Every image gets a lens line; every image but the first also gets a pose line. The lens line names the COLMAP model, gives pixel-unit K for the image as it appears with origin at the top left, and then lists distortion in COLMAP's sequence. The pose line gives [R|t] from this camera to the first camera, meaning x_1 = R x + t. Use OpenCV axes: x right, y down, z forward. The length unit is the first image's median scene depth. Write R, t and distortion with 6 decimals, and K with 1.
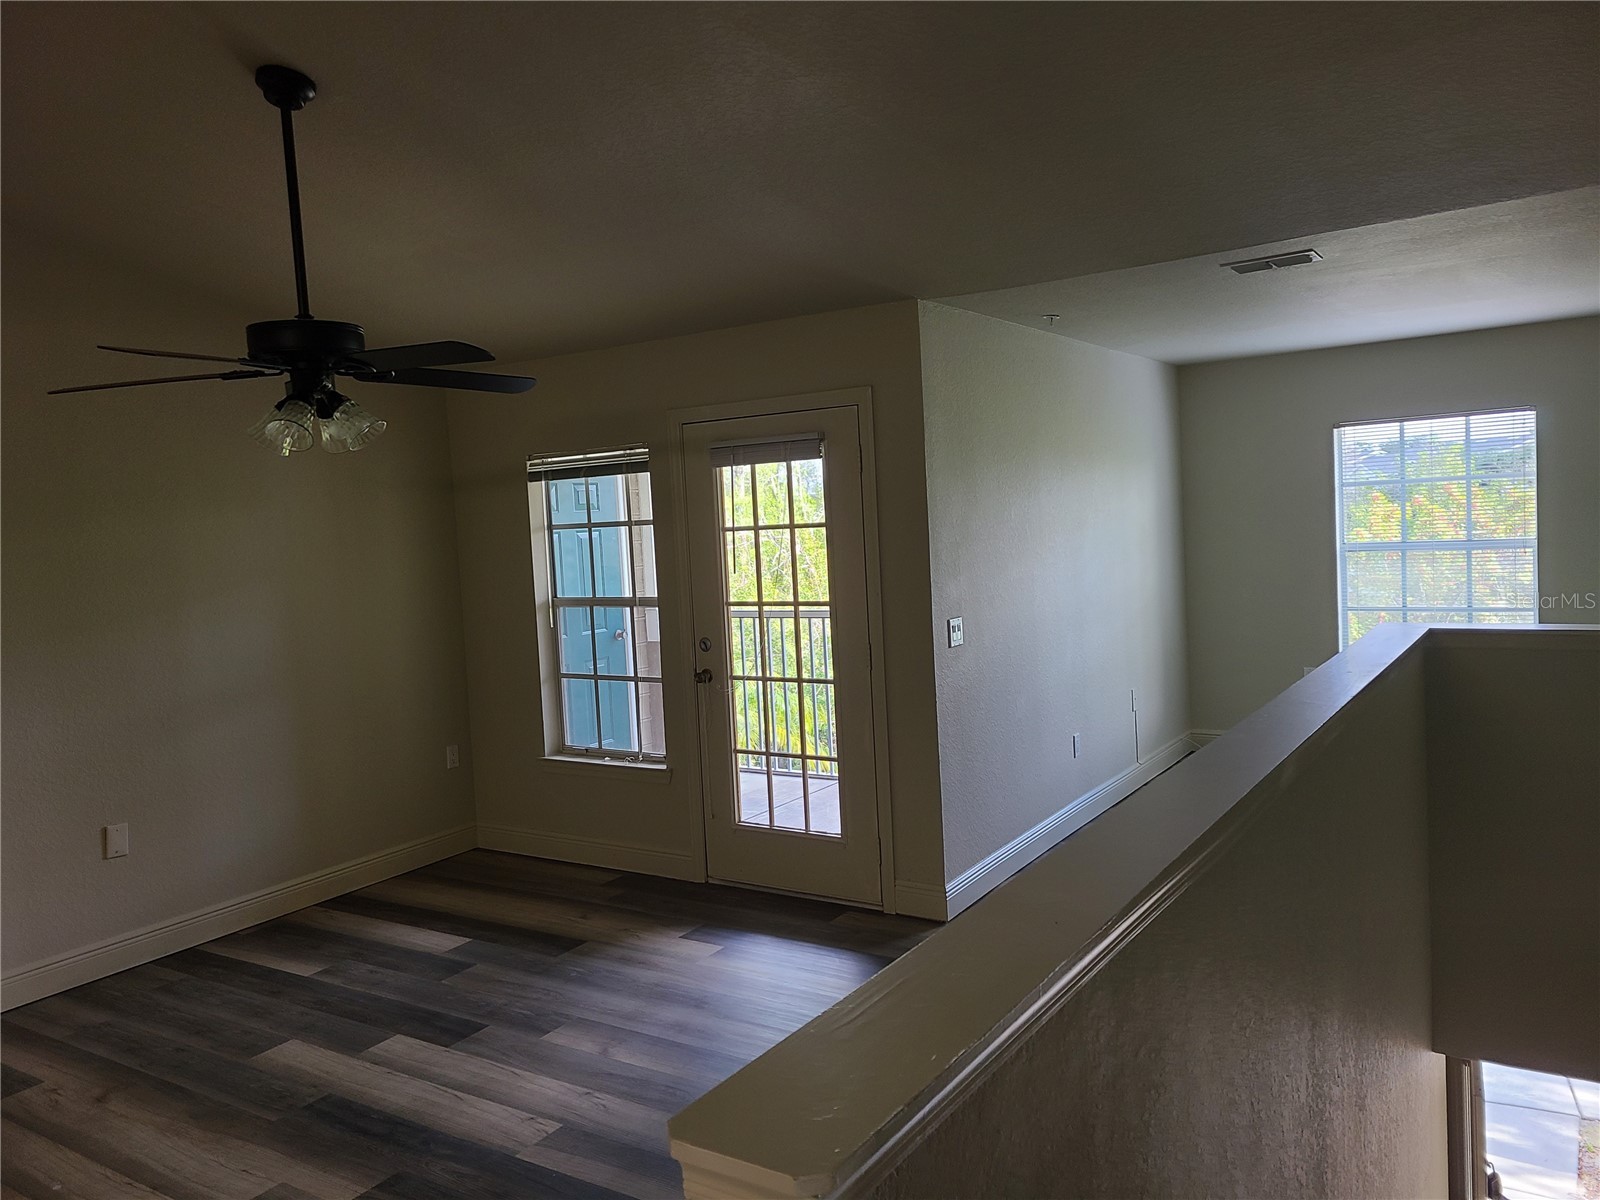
lens RADIAL K [[1183.9, 0, 789.4], [0, 1183.9, 592.5], [0, 0, 1]] dist [0.089791, -0.069103]
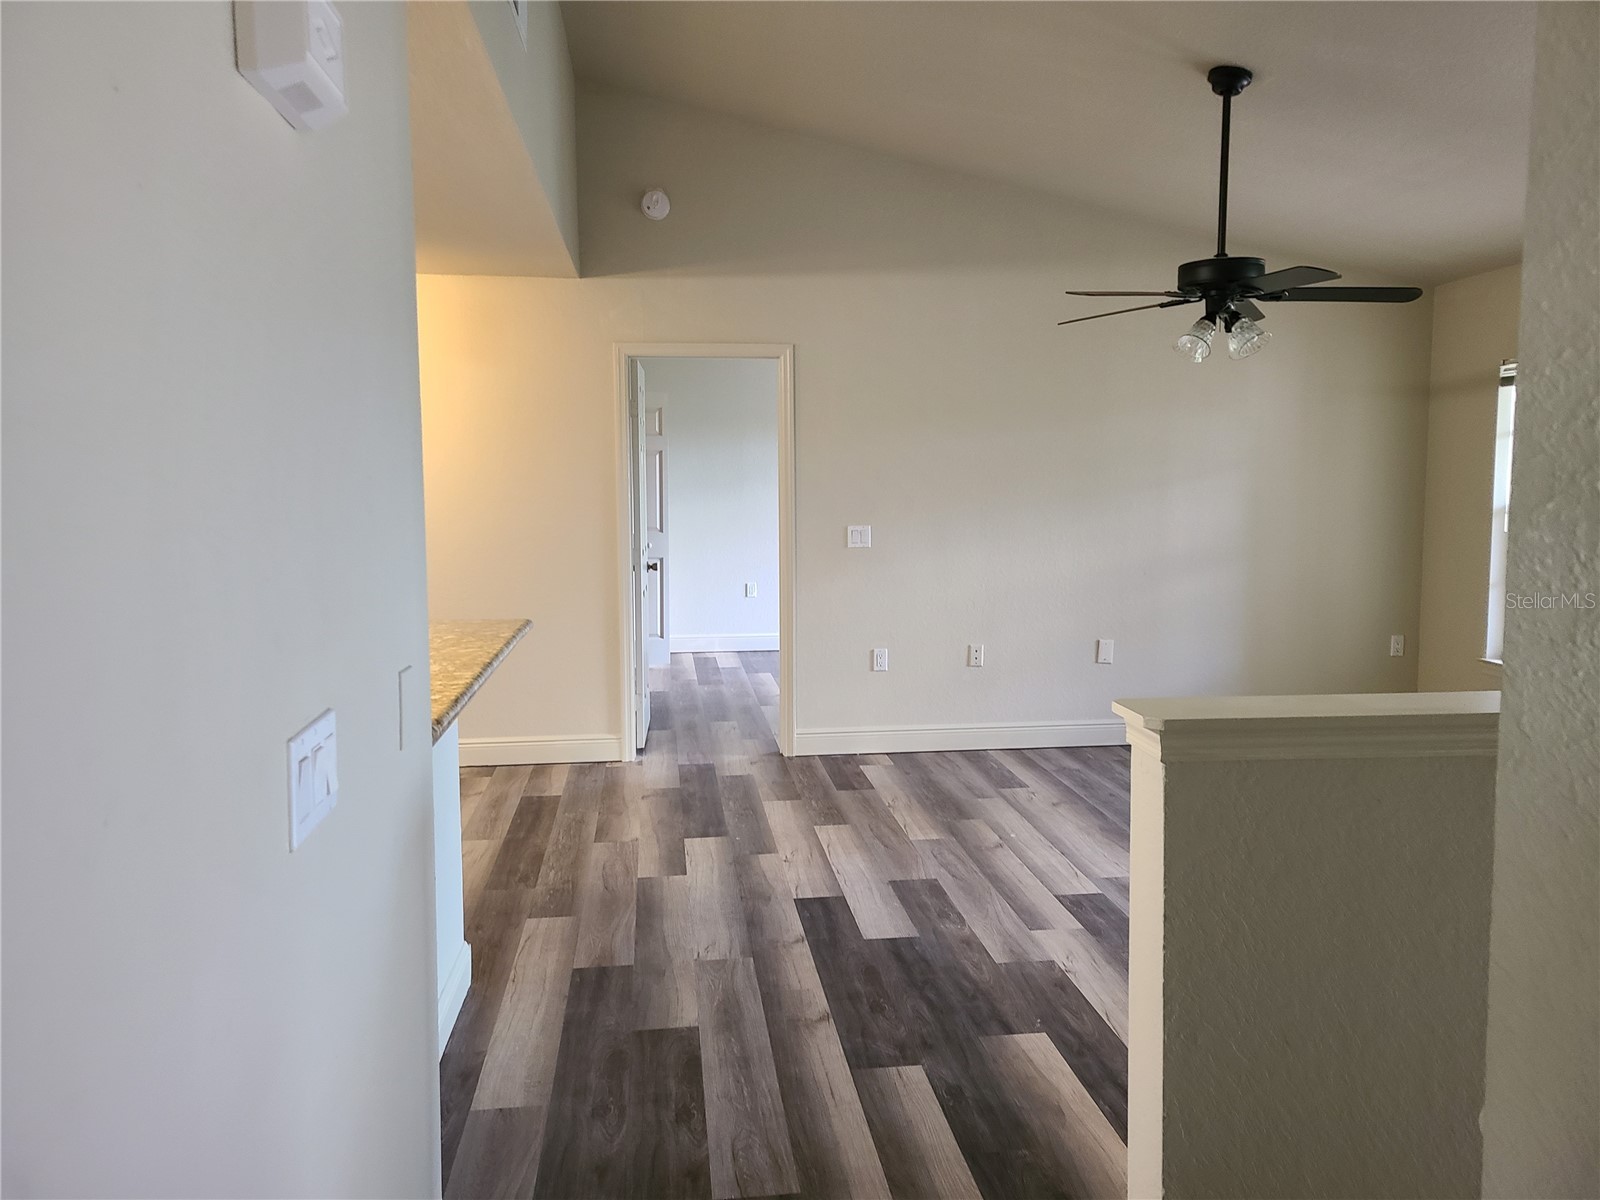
lens RADIAL K [[1193.9, 0, 796.8], [0, 1193.9, 563.5], [0, 0, 1]] dist [0.006906, 0.002566]
pose [[0.644358, 0.104789, -0.757510, 0.317168], [-0.072586, 0.994476, 0.075825, 0.039147], [0.761271, 0.006126, 0.648404, -0.193661]]
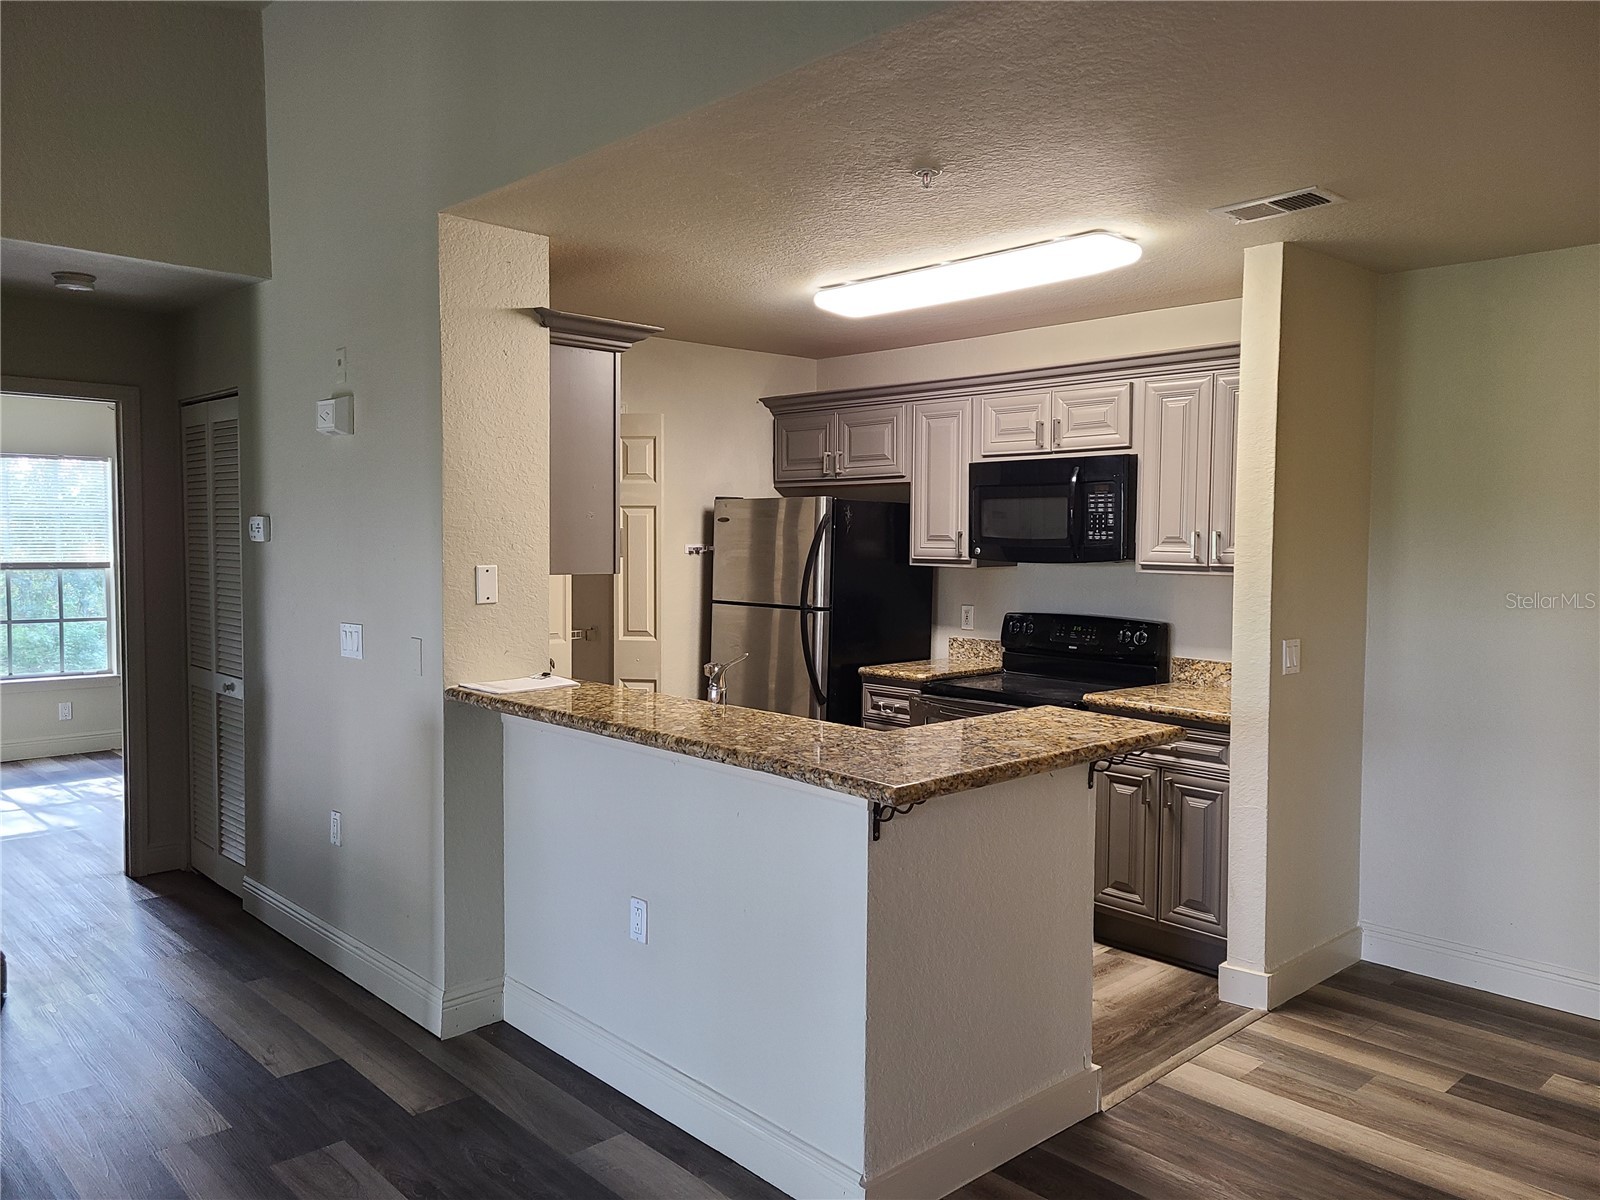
lens RADIAL K [[1198.0, 0, 770.7], [0, 1198.0, 599.8], [0, 0, 1]] dist [0.007983, 0.002825]
pose [[-0.968470, 0.035611, 0.246571, -0.723174], [0.060112, 0.993890, 0.092566, 0.023998], [-0.241768, 0.104470, -0.964694, 0.934742]]
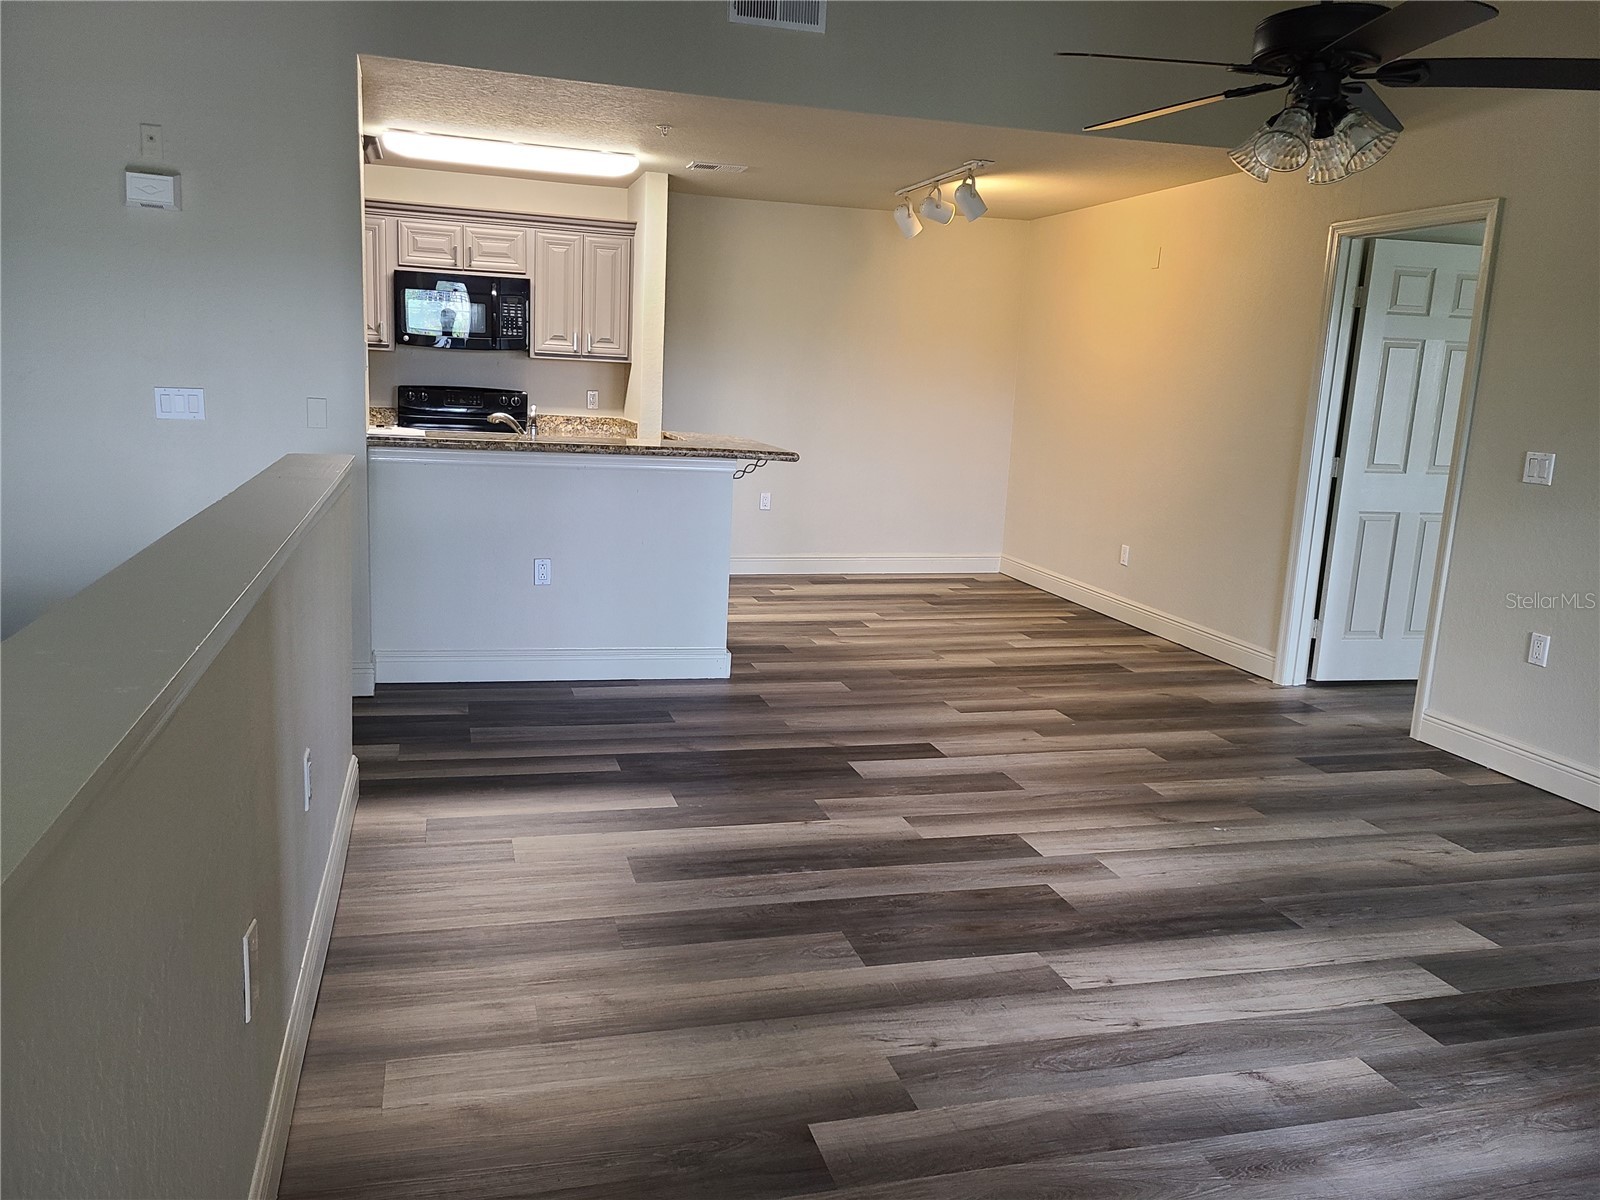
lens RADIAL K [[1198.0, 0, 770.7], [0, 1198.0, 599.8], [0, 0, 1]] dist [0.007983, 0.002825]
pose [[-0.669574, 0.160463, -0.725205, 0.492203], [-0.056283, 0.962616, 0.264959, -0.027251], [0.740609, 0.218226, -0.635512, 1.256246]]
